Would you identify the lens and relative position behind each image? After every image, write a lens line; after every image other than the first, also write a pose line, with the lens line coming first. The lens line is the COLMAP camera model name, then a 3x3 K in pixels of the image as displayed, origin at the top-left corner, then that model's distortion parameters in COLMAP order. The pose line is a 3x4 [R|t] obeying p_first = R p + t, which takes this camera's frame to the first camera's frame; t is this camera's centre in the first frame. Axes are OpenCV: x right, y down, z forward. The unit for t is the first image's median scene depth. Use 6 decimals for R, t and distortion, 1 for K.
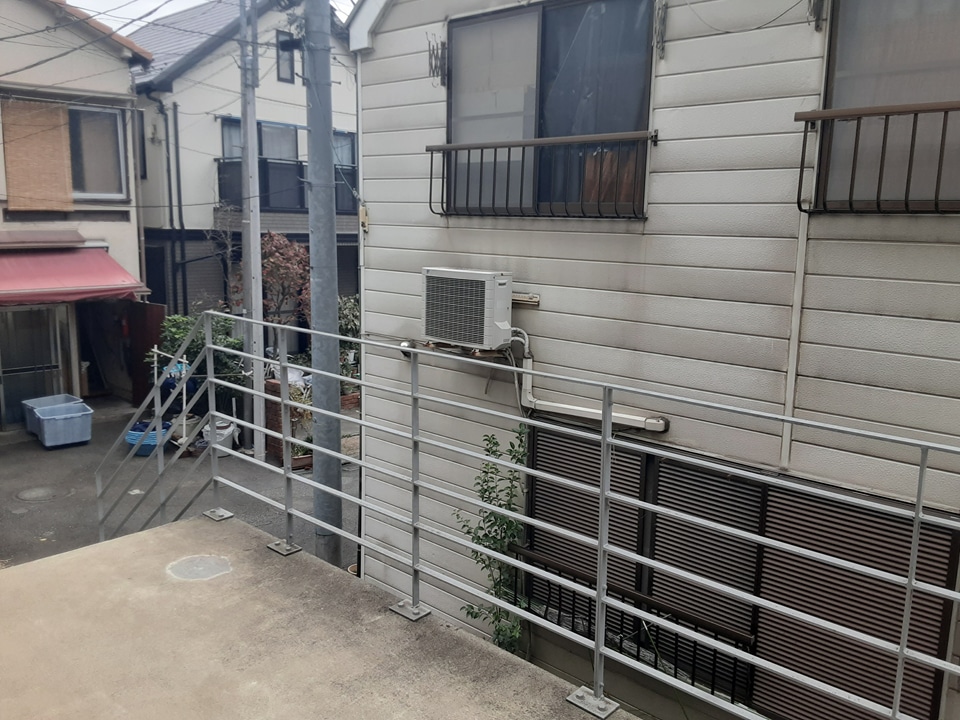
lens RADIAL K [[768.4, 0, 483.2], [0, 768.4, 341.8], [0, 0, 1]] dist [0.115800, -0.164857]
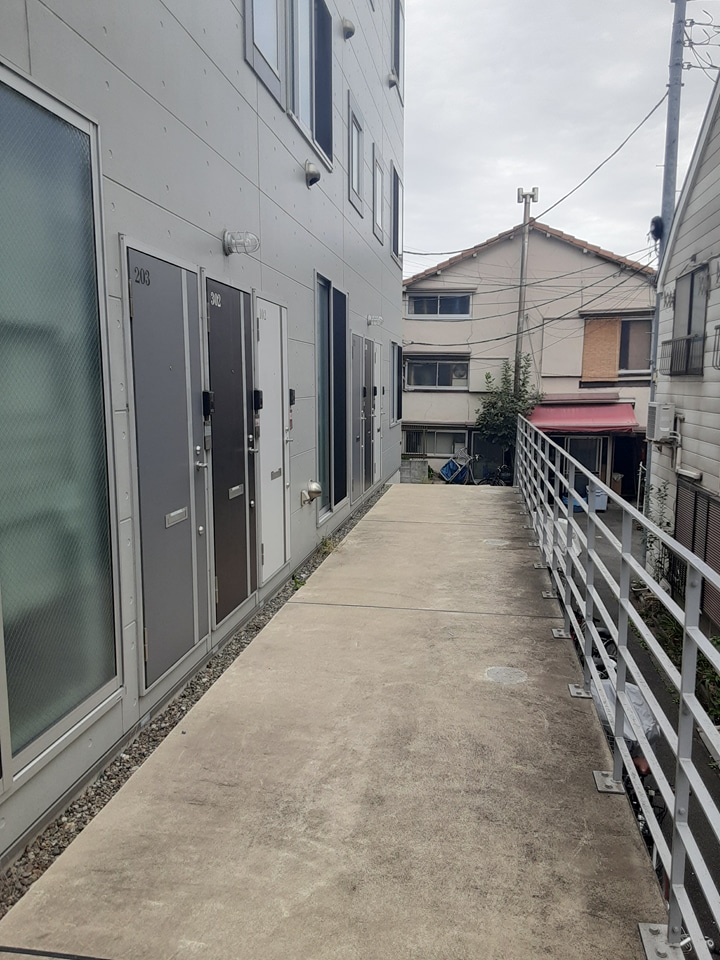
lens RADIAL K [[768.4, 0, 370.7], [0, 768.4, 486.9], [0, 0, 1]] dist [0.115800, -0.164857]
pose [[0.547688, 0.090740, -0.831748, 0.623573], [-0.120239, 0.992319, 0.029083, 0.076699], [0.827998, 0.084080, 0.554392, -0.358713]]
